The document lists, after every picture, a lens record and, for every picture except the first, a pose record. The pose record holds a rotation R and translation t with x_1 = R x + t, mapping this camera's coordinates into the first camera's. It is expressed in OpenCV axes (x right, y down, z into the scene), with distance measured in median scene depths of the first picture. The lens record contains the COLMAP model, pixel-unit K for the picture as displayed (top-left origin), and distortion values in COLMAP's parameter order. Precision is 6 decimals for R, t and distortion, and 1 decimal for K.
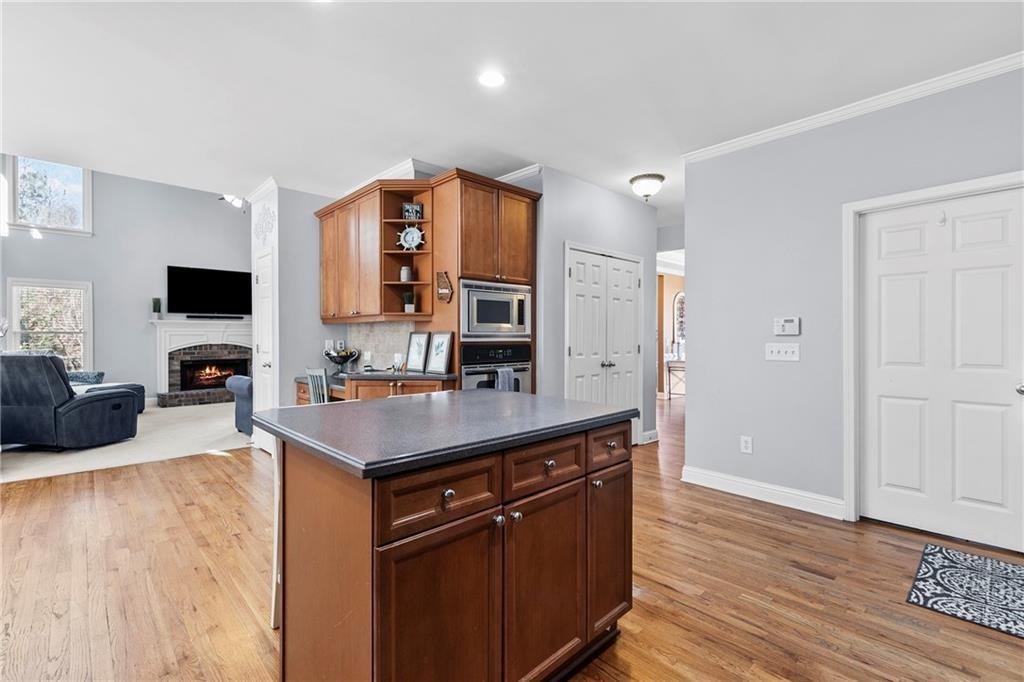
lens RADIAL K [[463.2, 0, 513.0], [0, 463.2, 339.0], [0, 0, 1]] dist [0.016395, -0.000129]
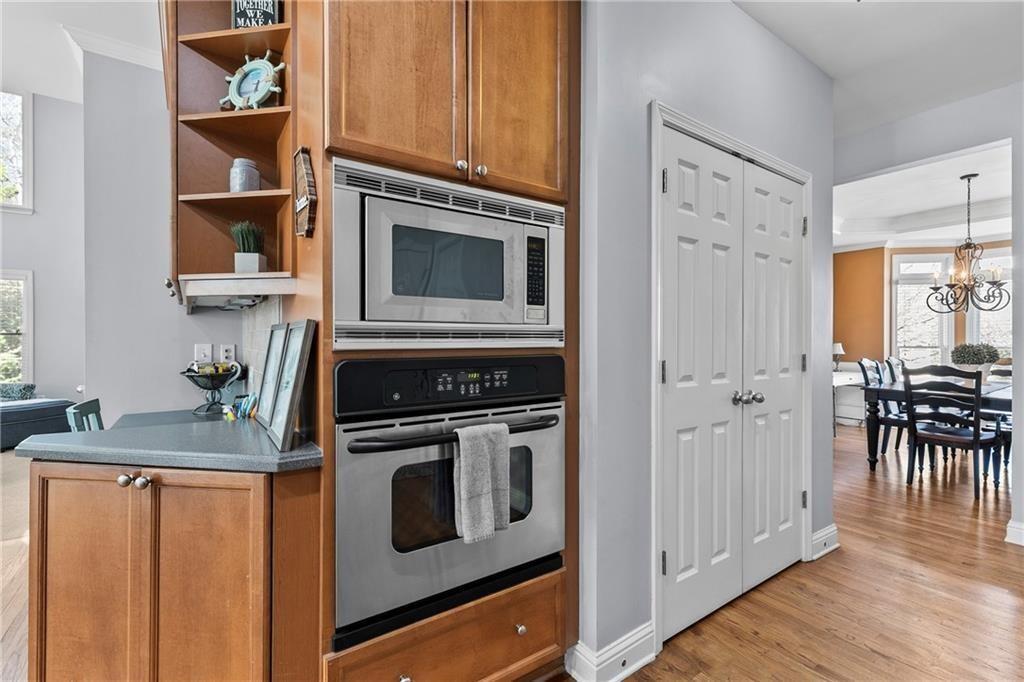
lens RADIAL K [[463.2, 0, 512.2], [0, 463.2, 341.7], [0, 0, 1]] dist [0.016395, -0.000129]
pose [[0.990403, 0.000111, -0.138211, 0.051122], [-0.000103, 1.000000, 0.000065, -0.000081], [0.138211, -0.000050, 0.990403, 0.634745]]
